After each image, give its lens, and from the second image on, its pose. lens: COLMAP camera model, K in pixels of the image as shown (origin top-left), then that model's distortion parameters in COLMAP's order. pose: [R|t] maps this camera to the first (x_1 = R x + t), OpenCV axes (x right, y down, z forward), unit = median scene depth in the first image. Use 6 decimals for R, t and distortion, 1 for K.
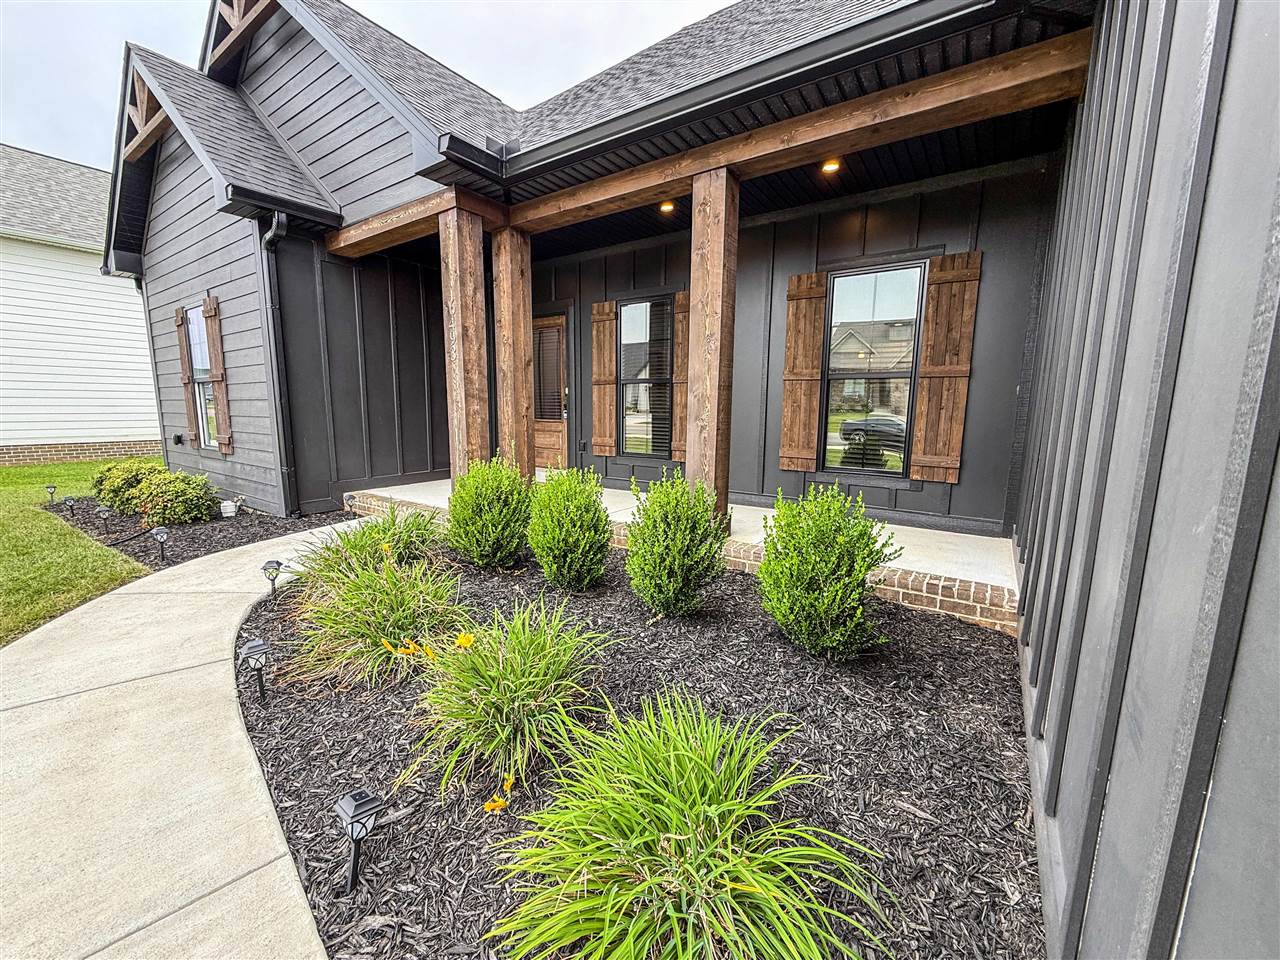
lens RADIAL K [[508.4, 0, 640.0], [0, 508.4, 480.0], [0, 0, 1]] dist [-0.001202, 0.000300]
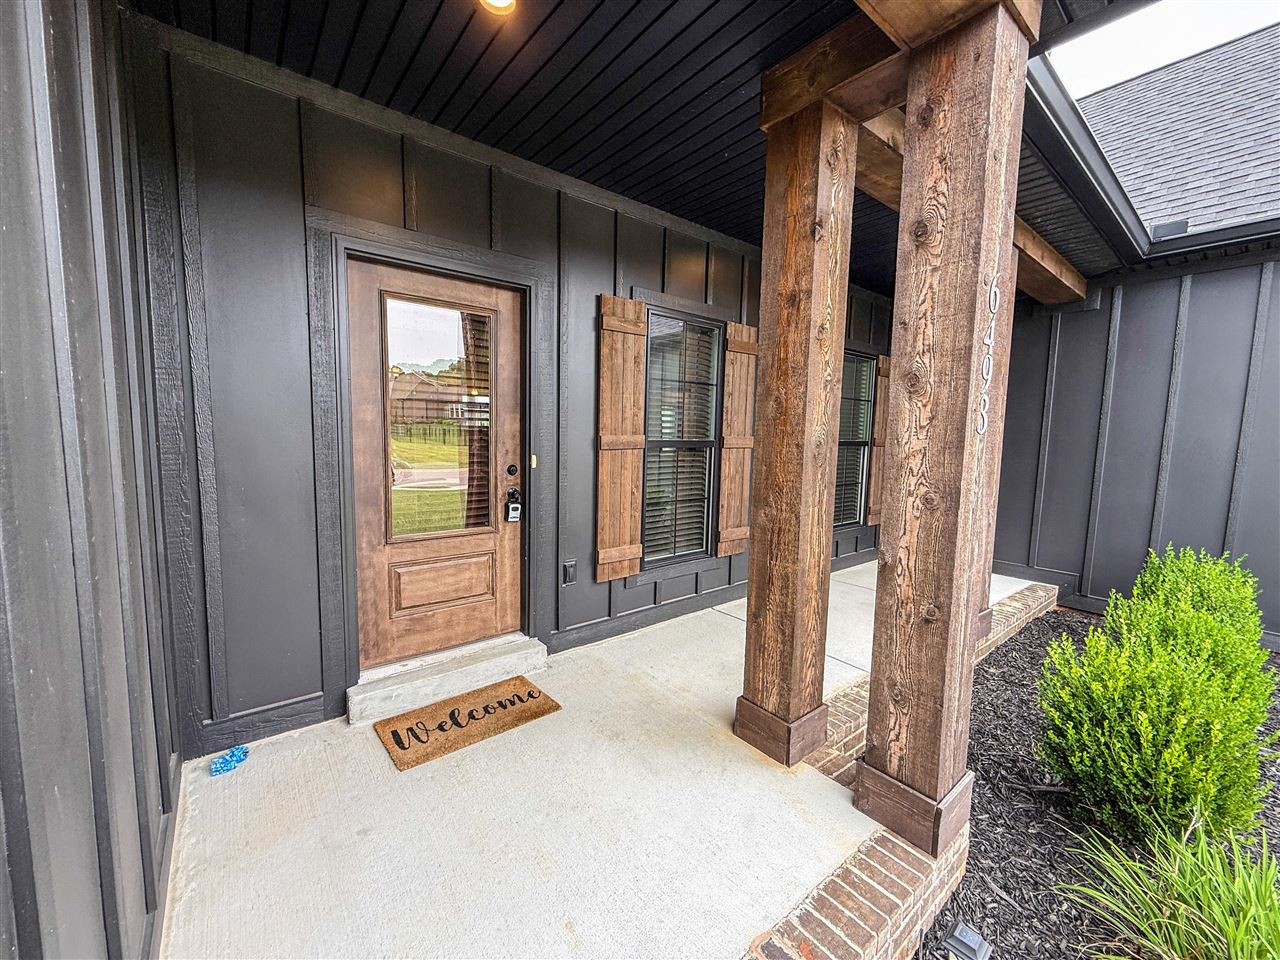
lens RADIAL K [[508.4, 0, 640.0], [0, 508.4, 480.0], [0, 0, 1]] dist [-0.001202, 0.000300]
pose [[0.284648, -0.094293, 0.953983, -0.787966], [0.122456, 0.990575, 0.061372, -0.252115], [-0.950779, 0.099352, 0.293512, 1.120818]]
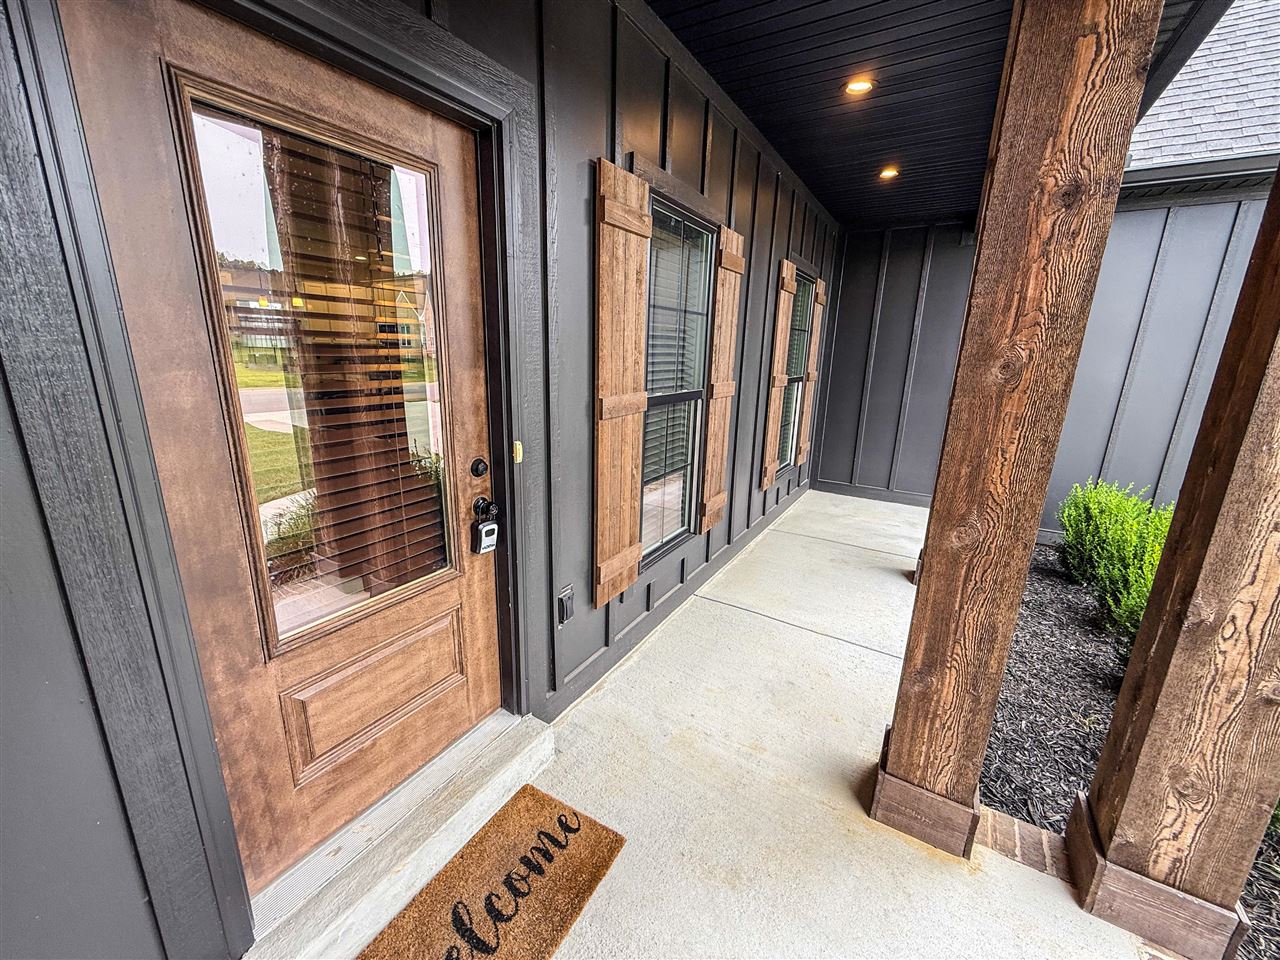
lens RADIAL K [[508.4, 0, 640.0], [0, 508.4, 480.0], [0, 0, 1]] dist [-0.001202, 0.000300]
pose [[-0.056189, -0.257802, 0.964563, -0.586055], [0.122658, 0.956988, 0.262922, -0.321417], [-0.990857, 0.133085, -0.022150, 1.357534]]
